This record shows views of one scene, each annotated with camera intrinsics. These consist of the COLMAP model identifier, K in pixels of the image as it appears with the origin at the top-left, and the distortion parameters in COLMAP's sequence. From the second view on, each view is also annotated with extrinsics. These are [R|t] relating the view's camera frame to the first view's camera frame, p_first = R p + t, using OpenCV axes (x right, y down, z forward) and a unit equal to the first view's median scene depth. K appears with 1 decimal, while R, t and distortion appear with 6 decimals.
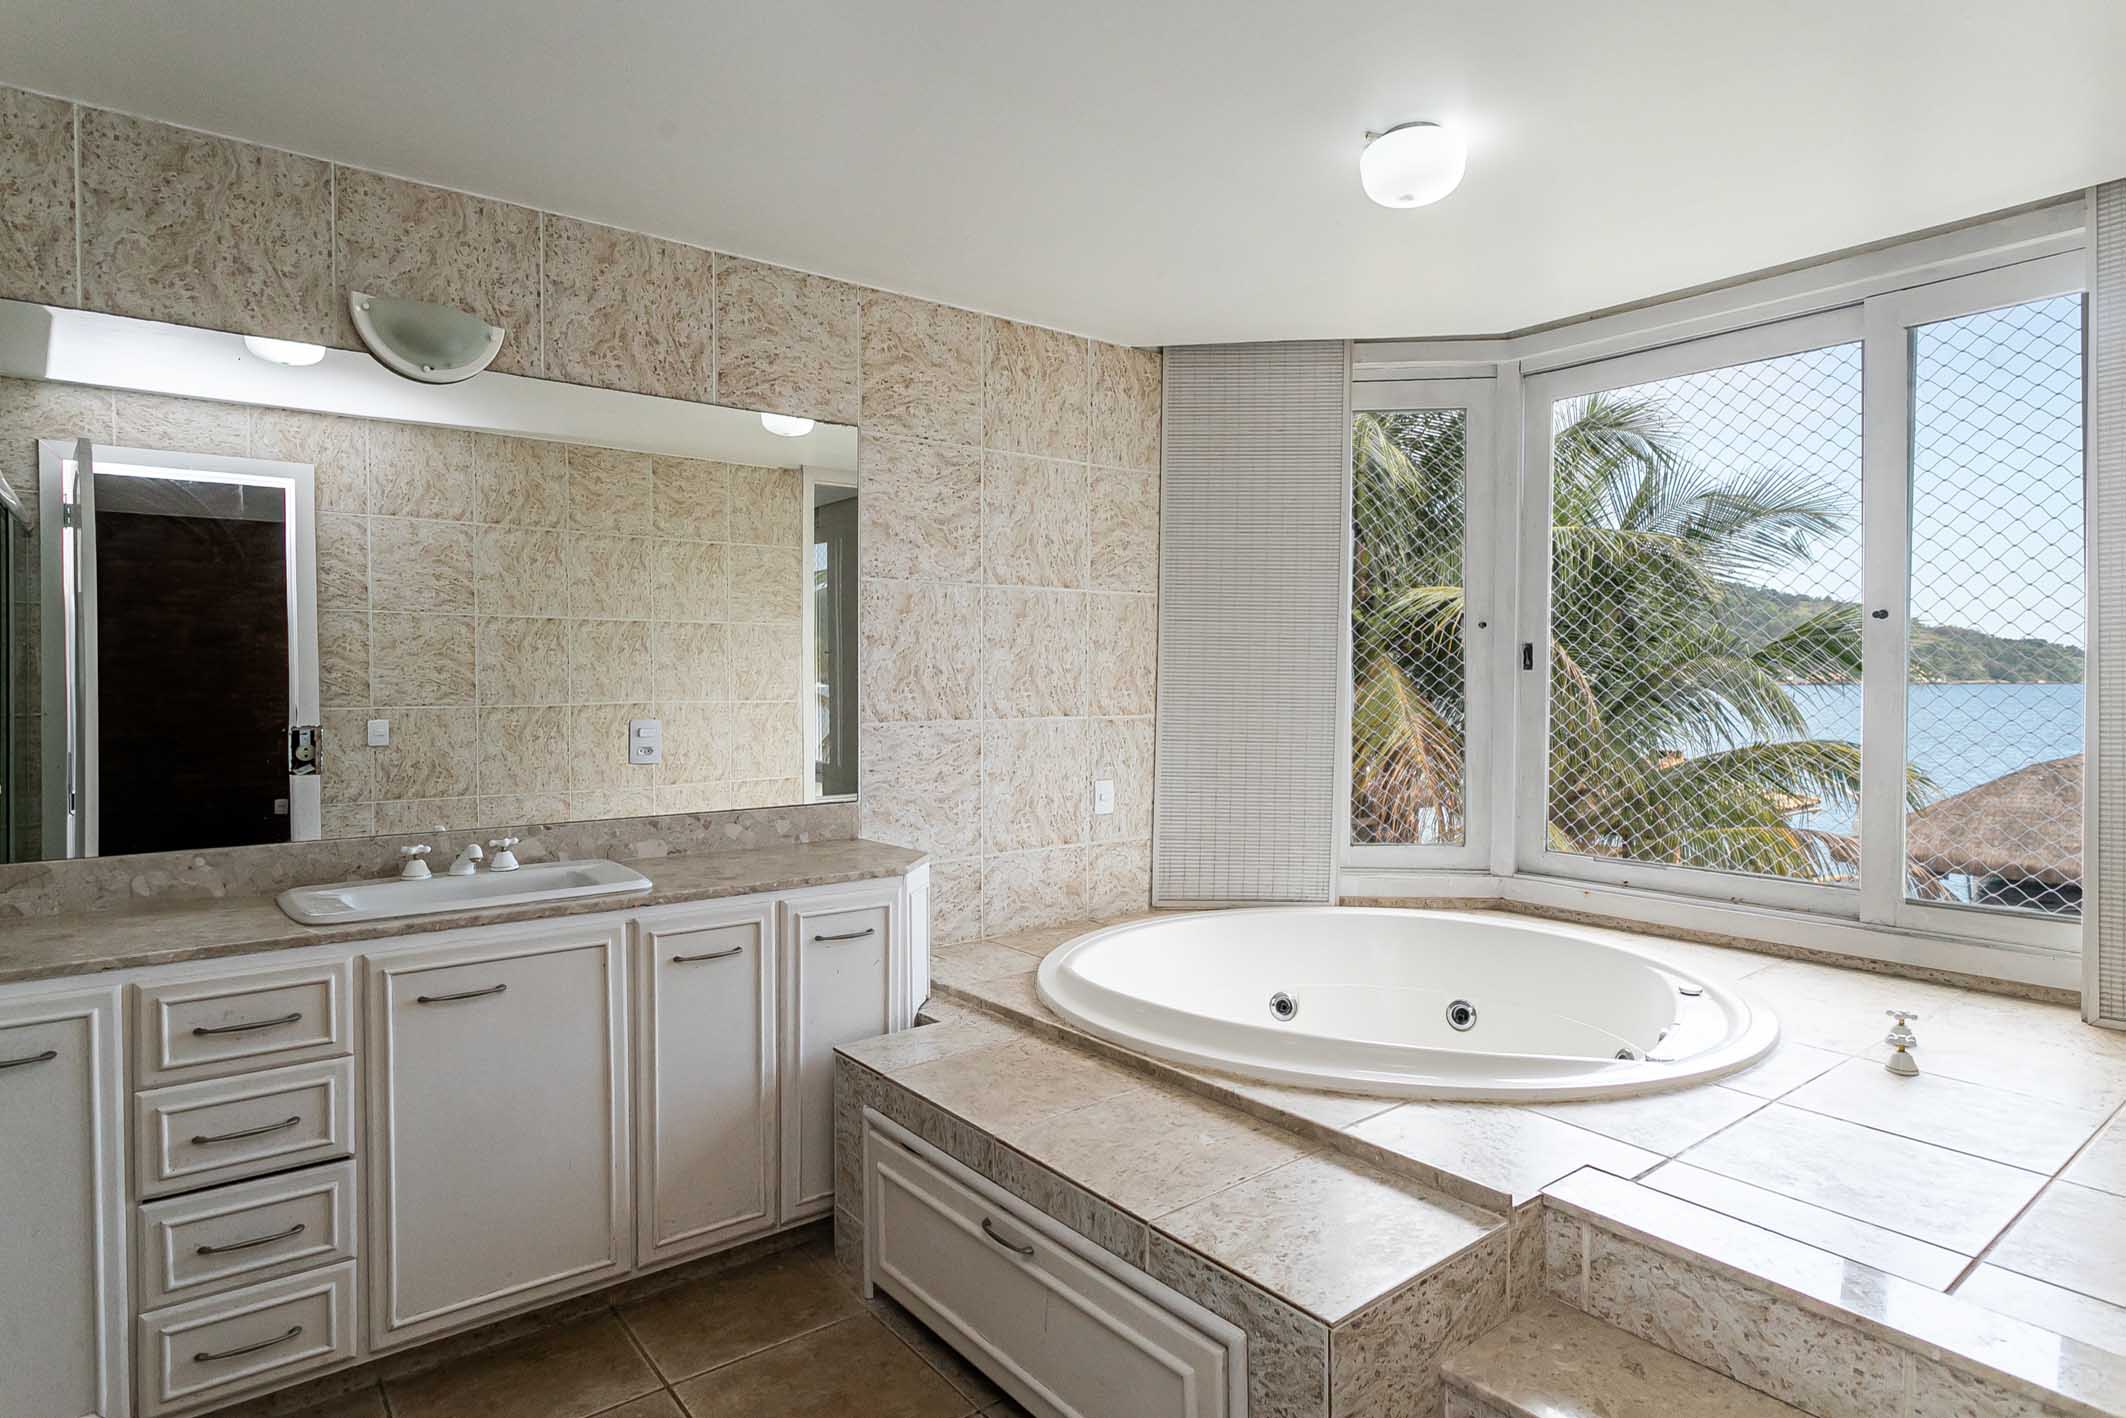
lens RADIAL K [[1148.3, 0, 1048.8], [0, 1148.3, 705.1], [0, 0, 1]] dist [0.009333, 0.003660]
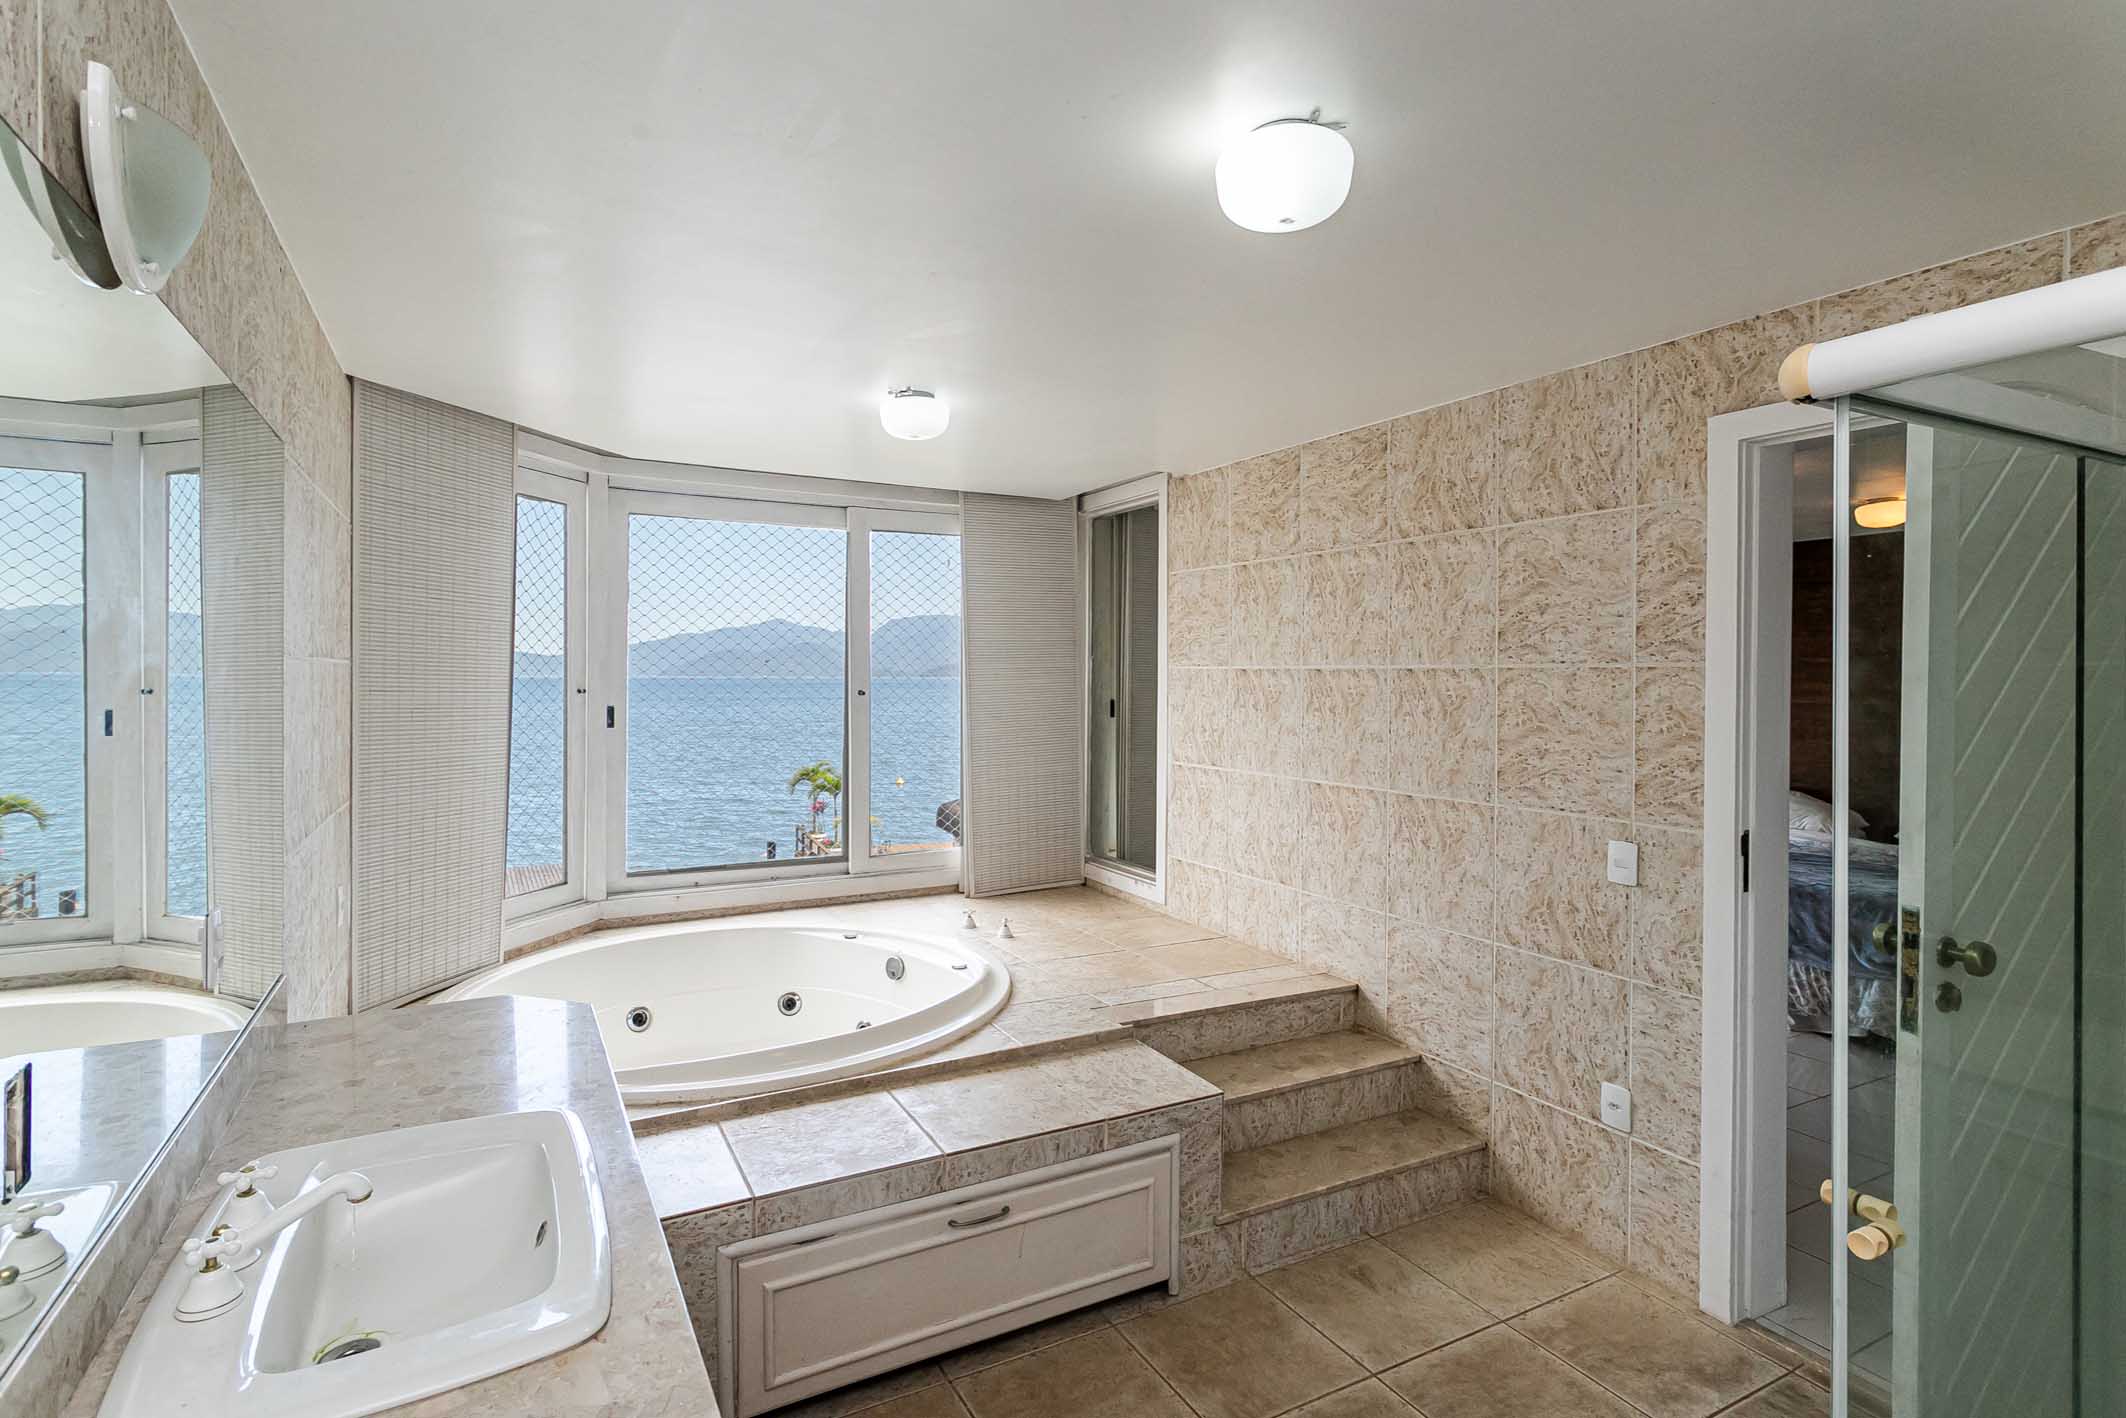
lens RADIAL K [[1014.7, 0, 1043.8], [0, 1014.7, 692.7], [0, 0, 1]] dist [0.010945, 0.003546]
pose [[0.200127, -0.011044, 0.979708, -0.634017], [0.025407, 0.999659, 0.006079, -0.072779], [-0.979440, 0.023675, 0.200339, 0.384744]]
